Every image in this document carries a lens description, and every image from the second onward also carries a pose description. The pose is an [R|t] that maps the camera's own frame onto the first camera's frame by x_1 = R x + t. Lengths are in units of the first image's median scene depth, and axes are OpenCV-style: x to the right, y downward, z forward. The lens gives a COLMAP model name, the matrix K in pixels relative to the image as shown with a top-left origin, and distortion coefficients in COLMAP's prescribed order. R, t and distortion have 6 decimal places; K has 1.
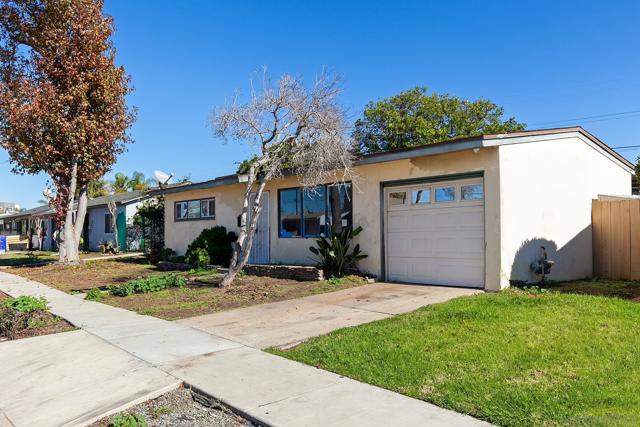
lens RADIAL K [[484.3, 0, 319.9], [0, 484.3, 215.2], [0, 0, 1]] dist [-0.001399, 0.000975]
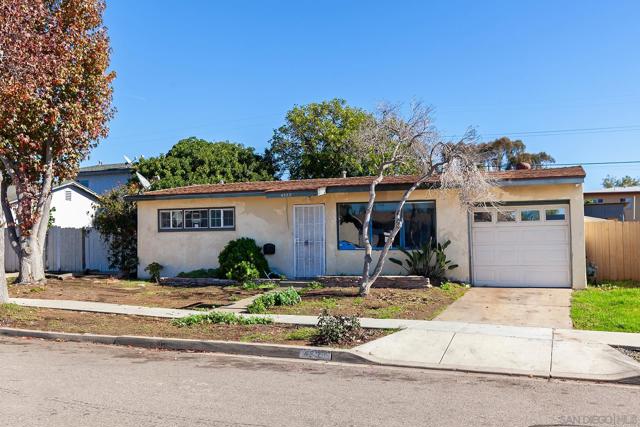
lens RADIAL K [[568.8, 0, 319.9], [0, 568.8, 214.5], [0, 0, 1]] dist [-0.001256, -0.000308]
pose [[0.898211, 0.023458, 0.438938, -0.619123], [-0.017576, 0.999693, -0.017459, -0.006847], [-0.439213, 0.007967, 0.898348, -0.070167]]
